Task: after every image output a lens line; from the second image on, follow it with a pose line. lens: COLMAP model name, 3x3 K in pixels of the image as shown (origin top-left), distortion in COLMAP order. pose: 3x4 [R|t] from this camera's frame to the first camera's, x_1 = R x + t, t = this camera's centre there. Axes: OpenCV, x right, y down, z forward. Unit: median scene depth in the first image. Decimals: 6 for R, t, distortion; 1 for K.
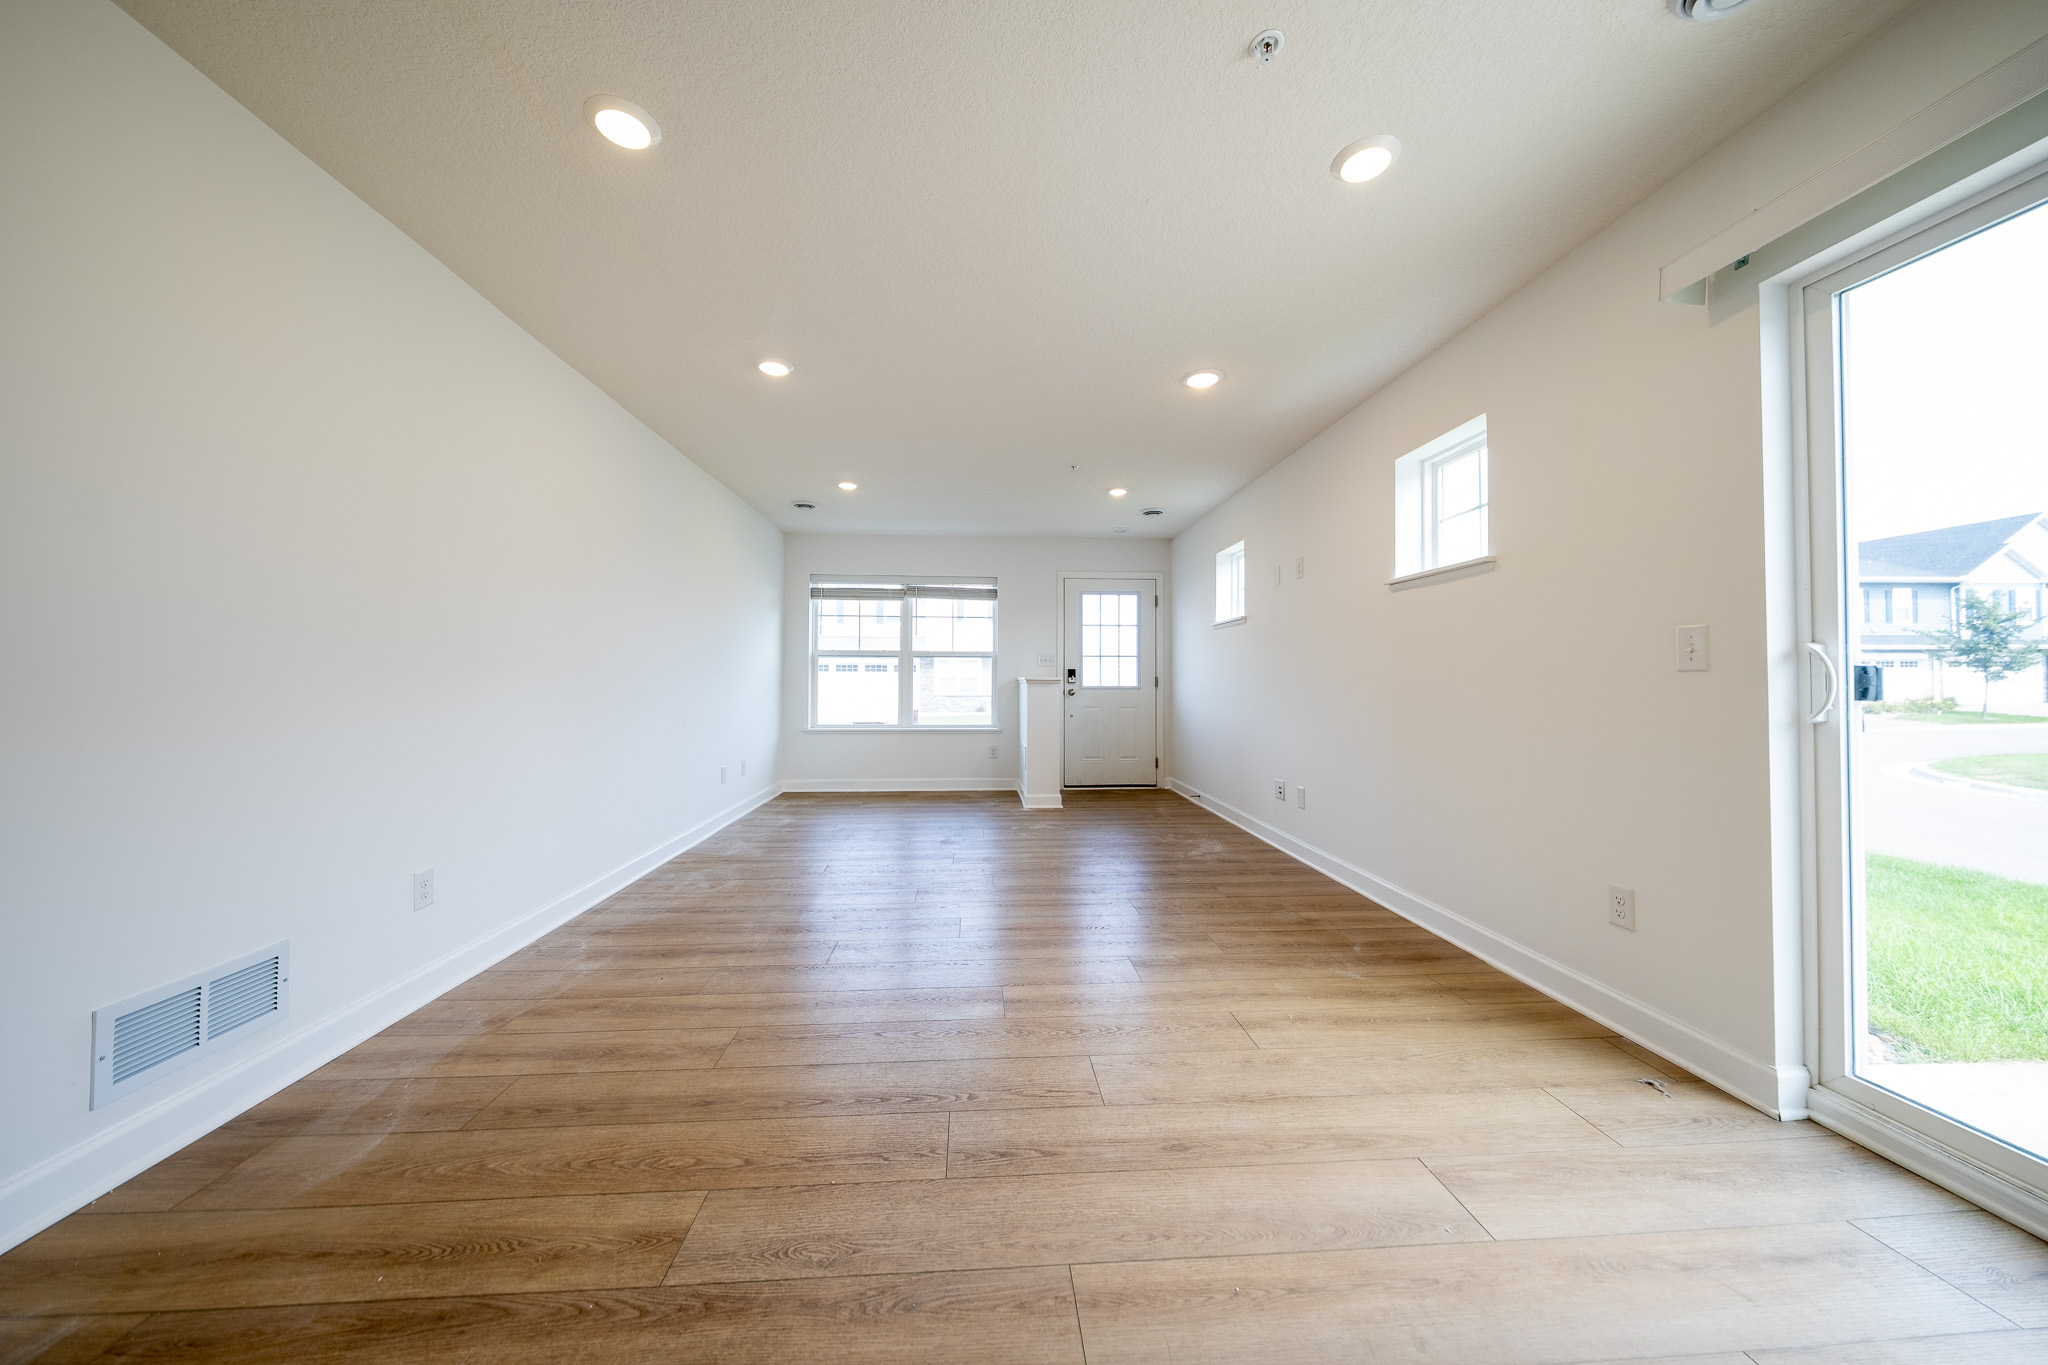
lens RADIAL K [[687.3, 0, 1007.1], [0, 687.3, 670.1], [0, 0, 1]] dist [0.002930, -0.001568]
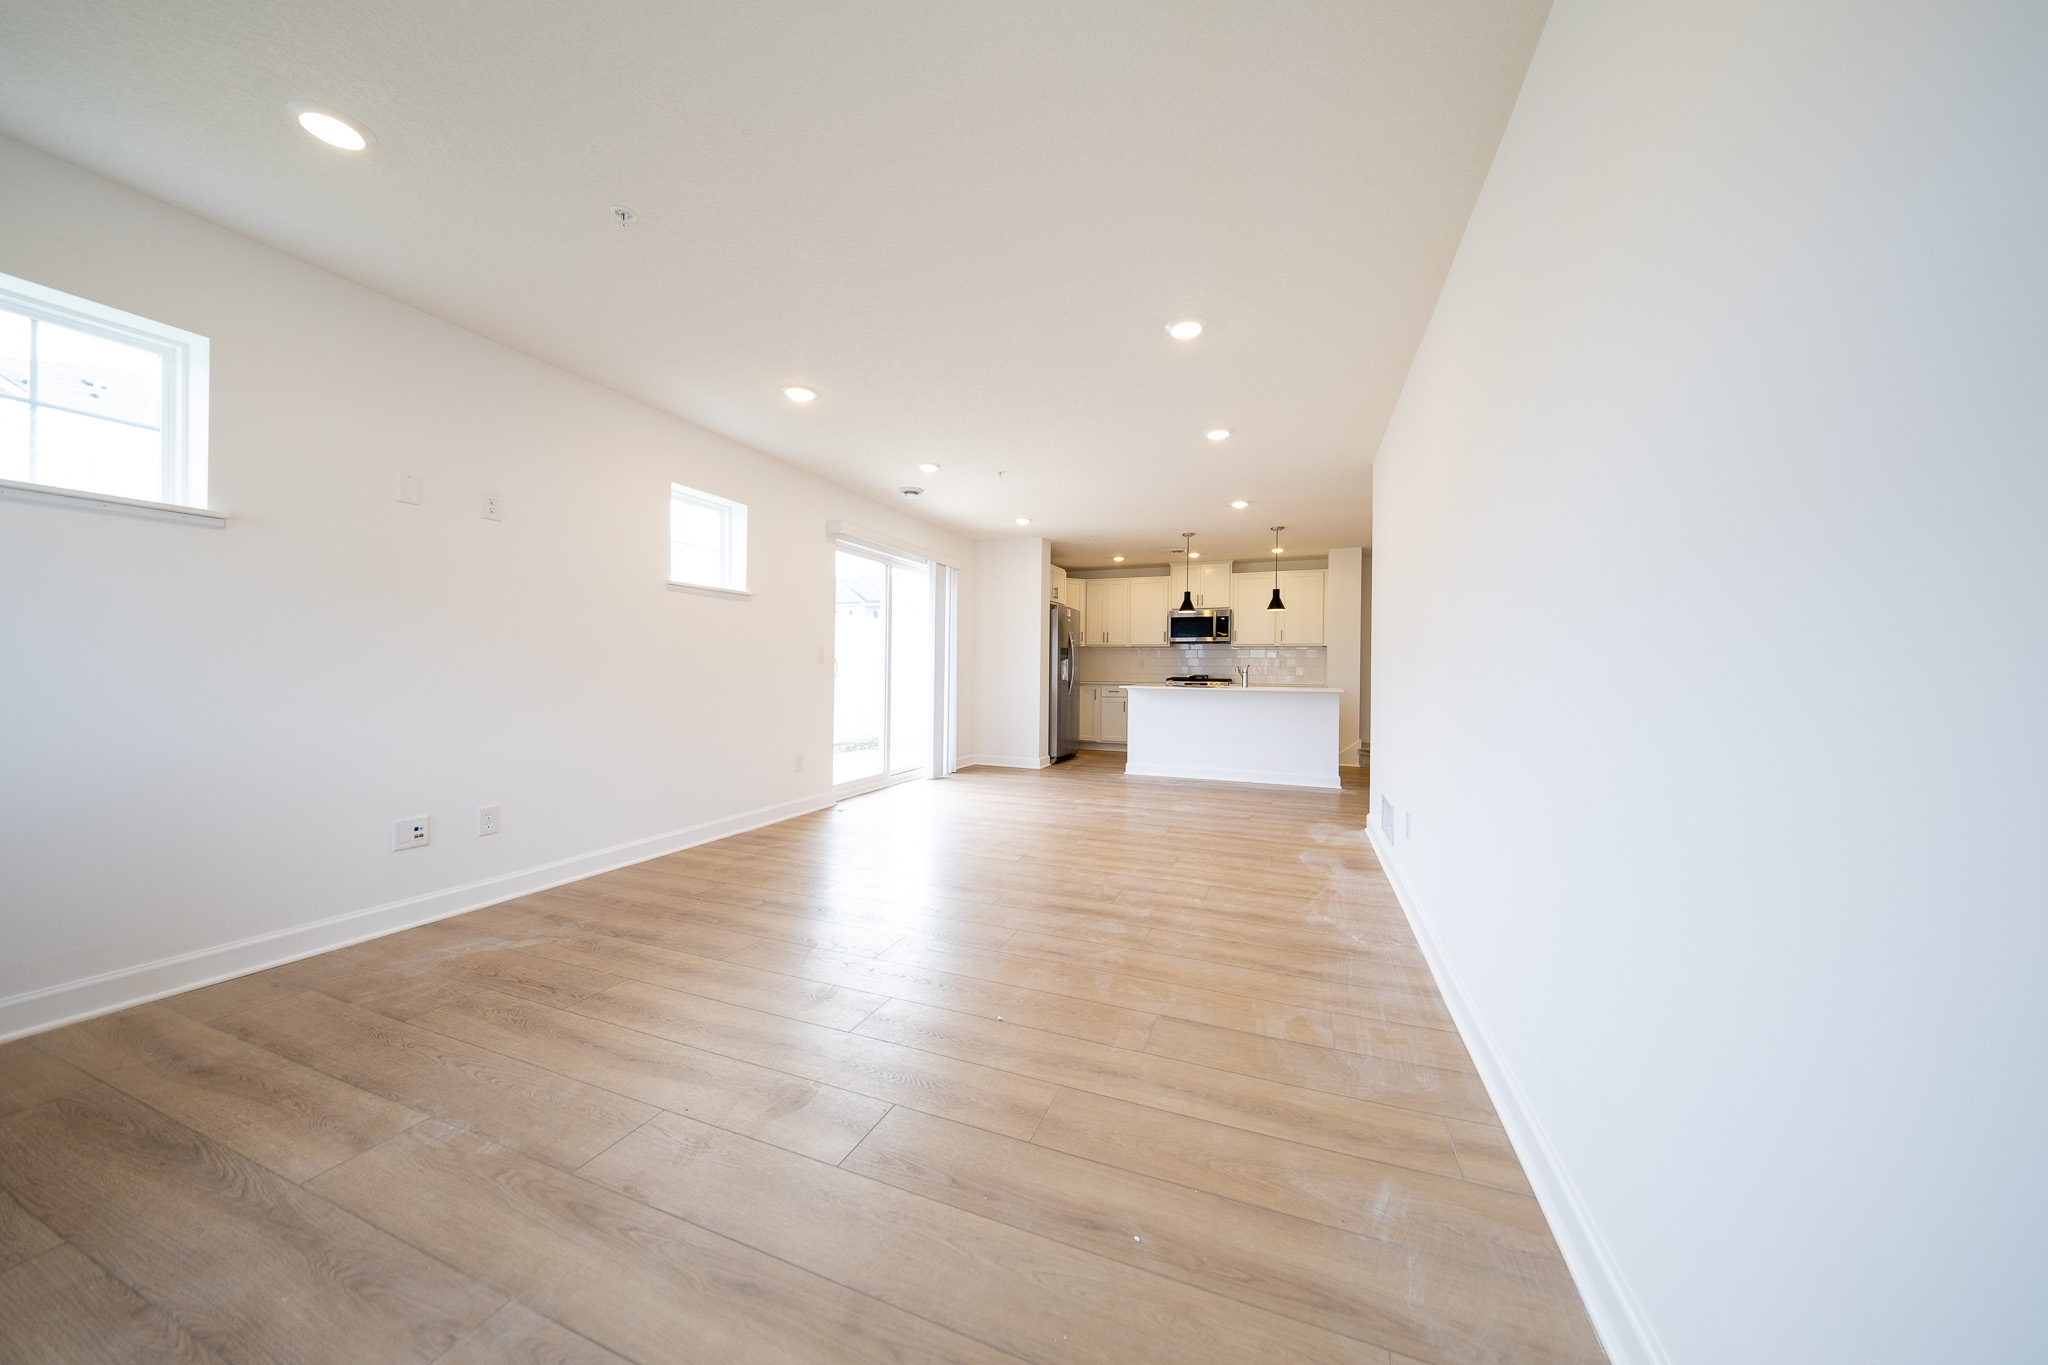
lens RADIAL K [[687.3, 0, 1023.4], [0, 687.3, 674.7], [0, 0, 1]] dist [0.002930, -0.001568]
pose [[-0.910286, -0.015366, 0.413695, -0.606274], [-0.021169, 0.999731, -0.009448, 0.038504], [-0.413439, -0.017358, -0.910366, 2.203339]]
